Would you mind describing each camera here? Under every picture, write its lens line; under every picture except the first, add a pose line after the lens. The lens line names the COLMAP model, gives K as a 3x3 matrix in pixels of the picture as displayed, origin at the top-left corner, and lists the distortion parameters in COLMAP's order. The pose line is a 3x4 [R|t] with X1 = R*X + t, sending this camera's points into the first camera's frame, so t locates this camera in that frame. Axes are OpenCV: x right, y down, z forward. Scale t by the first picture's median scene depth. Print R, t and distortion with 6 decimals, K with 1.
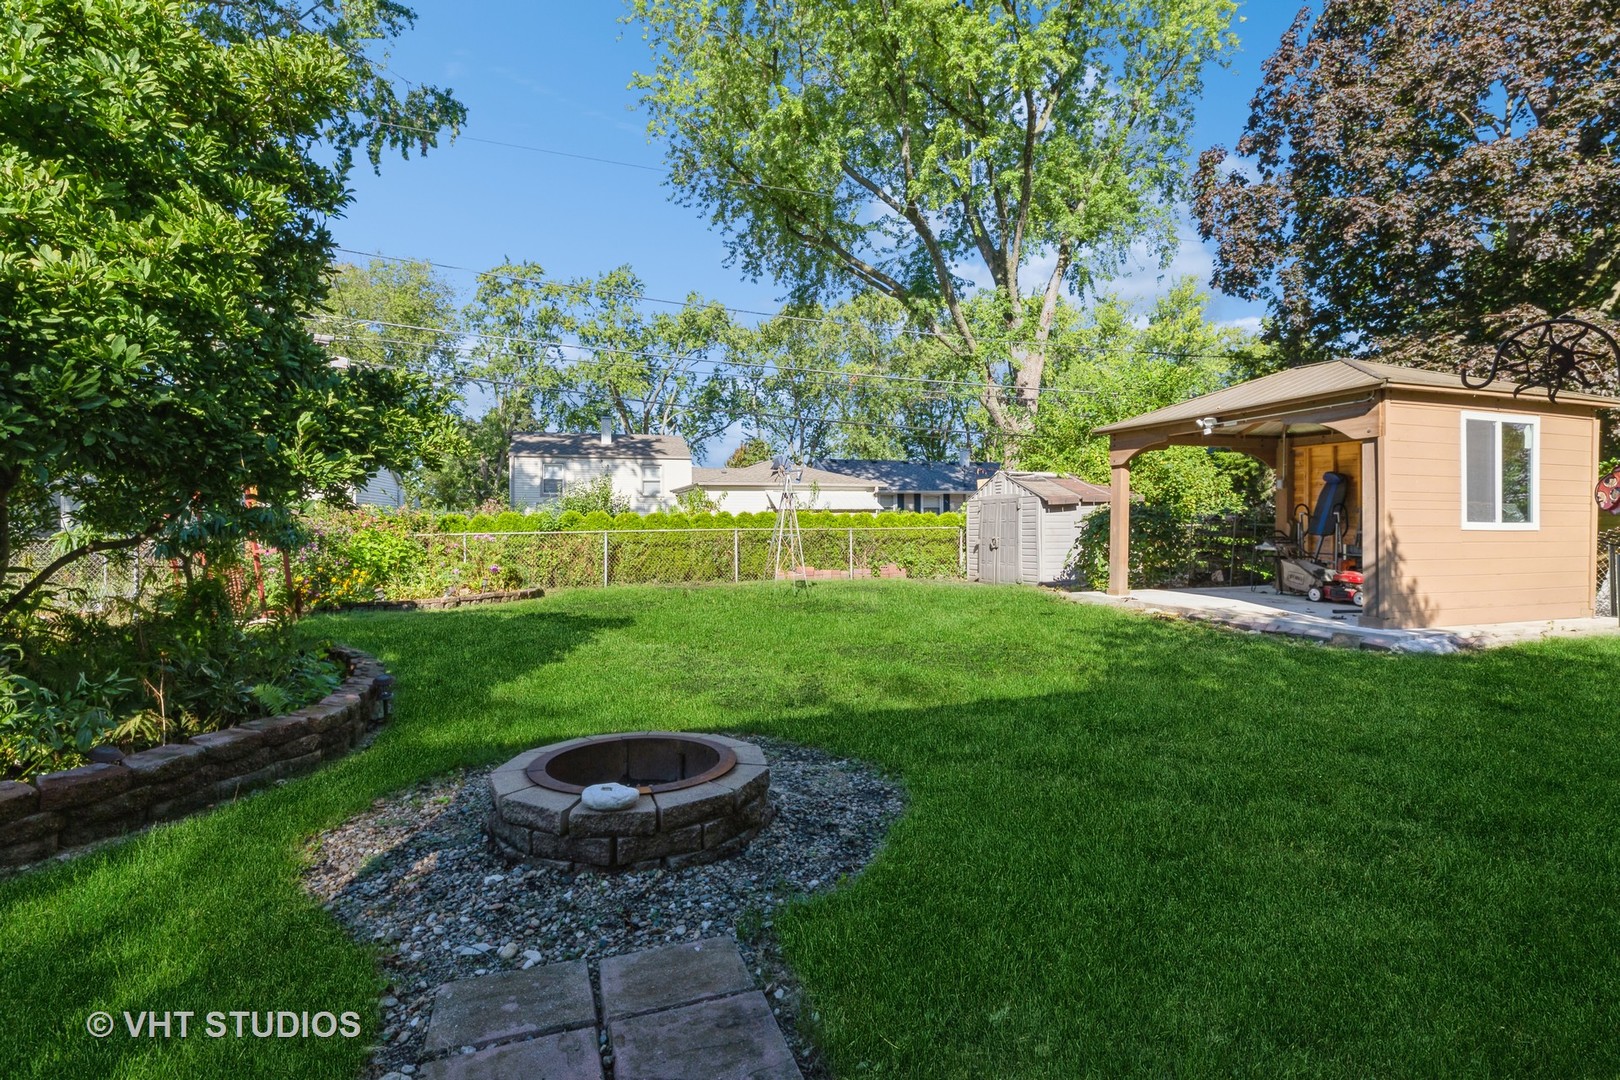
lens RADIAL K [[789.0, 0, 807.2], [0, 789.0, 525.7], [0, 0, 1]] dist [-0.000272, 0.001018]
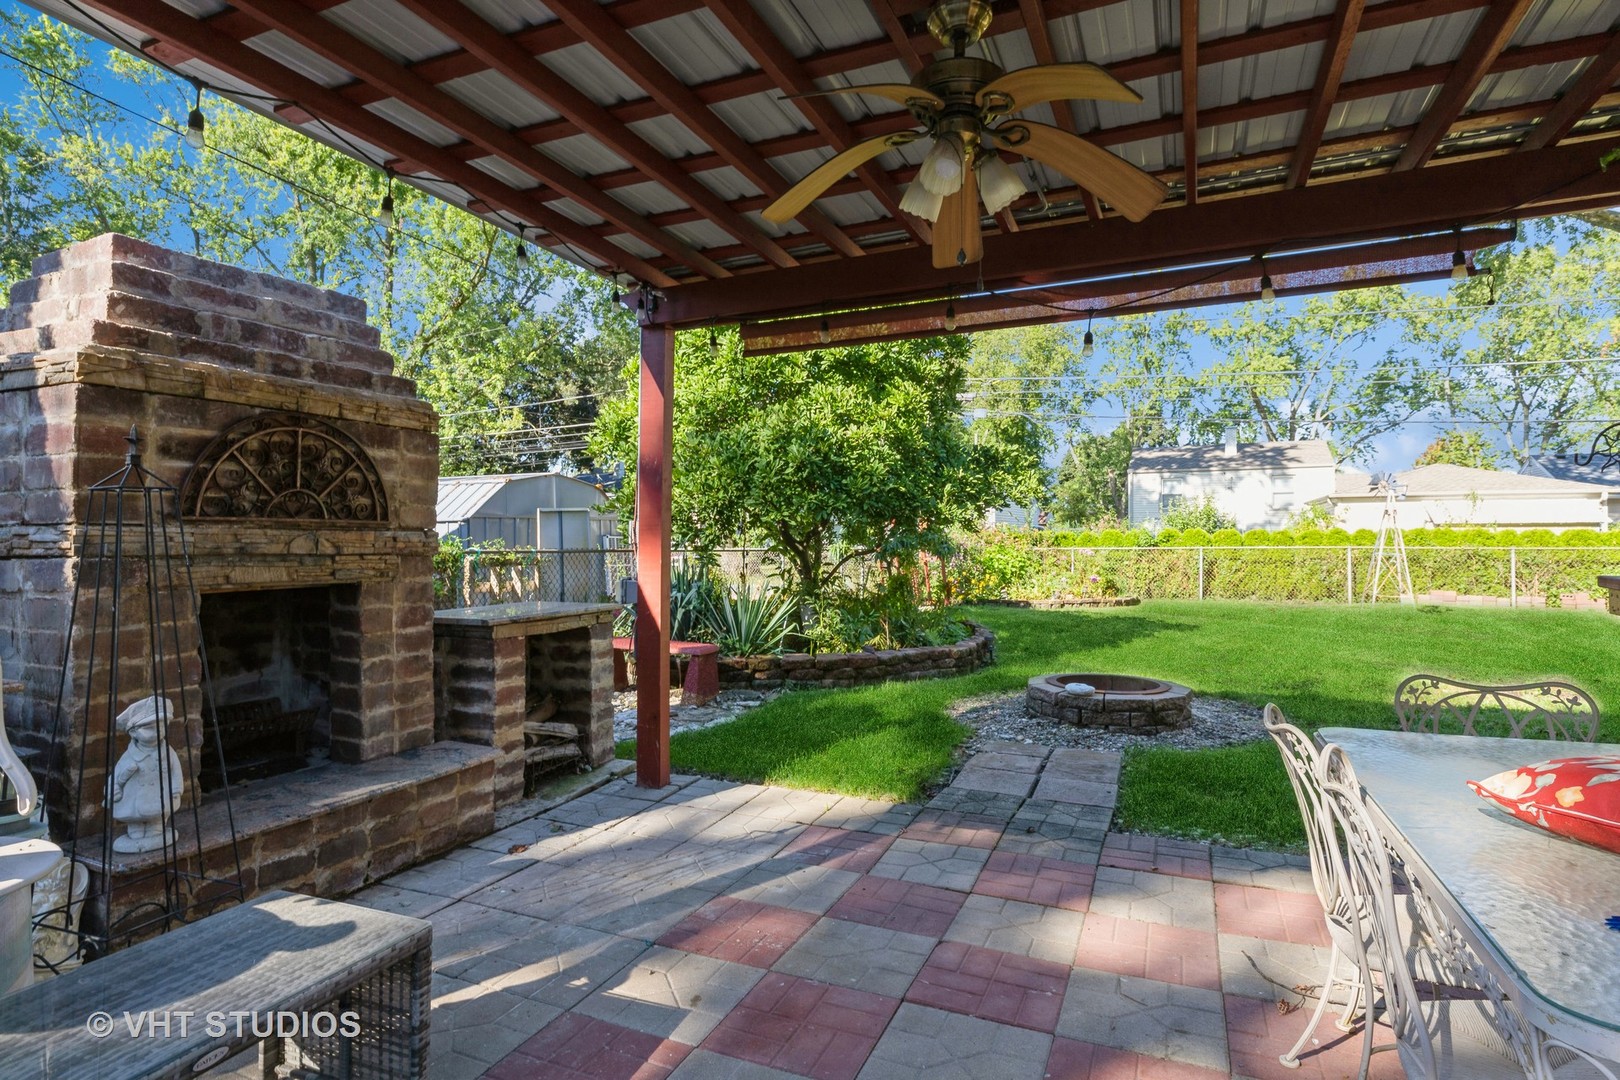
lens RADIAL K [[805.4, 0, 809.1], [0, 805.4, 525.9], [0, 0, 1]] dist [-0.005691, -0.000810]
pose [[0.729733, -0.006668, -0.683699, 0.088037], [-0.005003, 0.999874, -0.015091, -0.002718], [0.683714, 0.014433, 0.729608, -0.126813]]
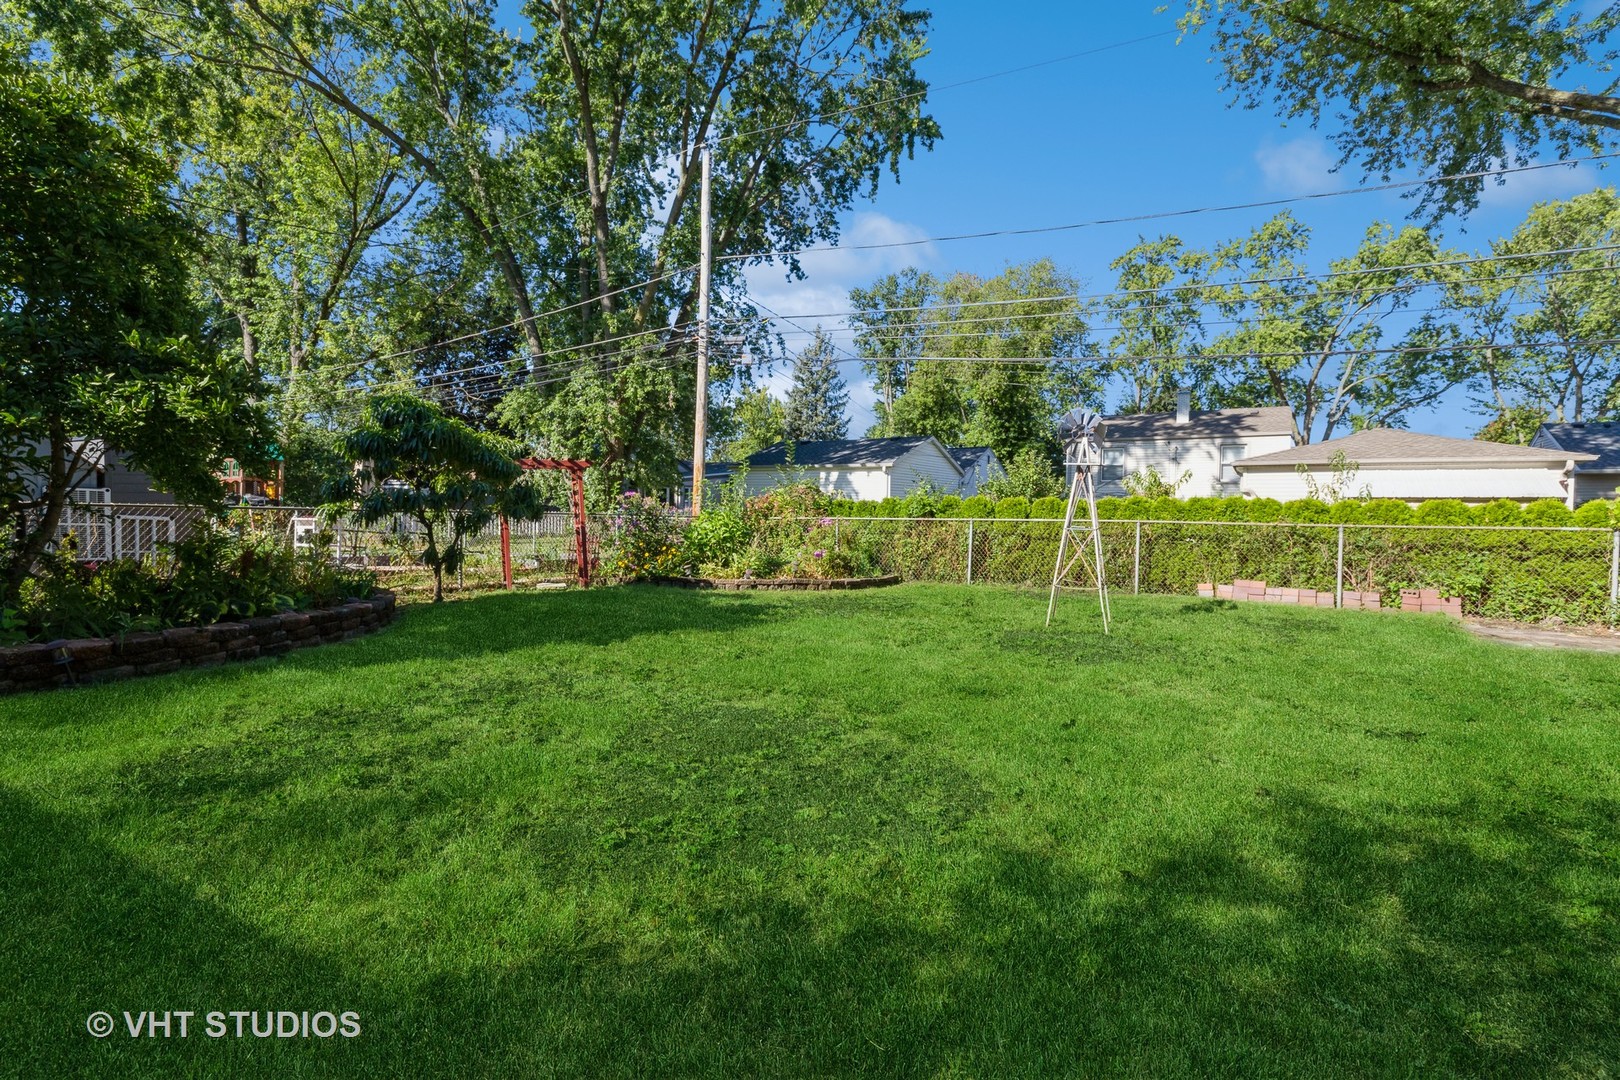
lens RADIAL K [[789.0, 0, 772.3], [0, 789.0, 509.1], [0, 0, 1]] dist [-0.000272, 0.001018]
pose [[0.666146, 0.012210, -0.745721, 0.206647], [-0.022196, 0.999748, -0.003458, 0.003808], [0.745491, 0.018856, 0.666249, 0.256645]]
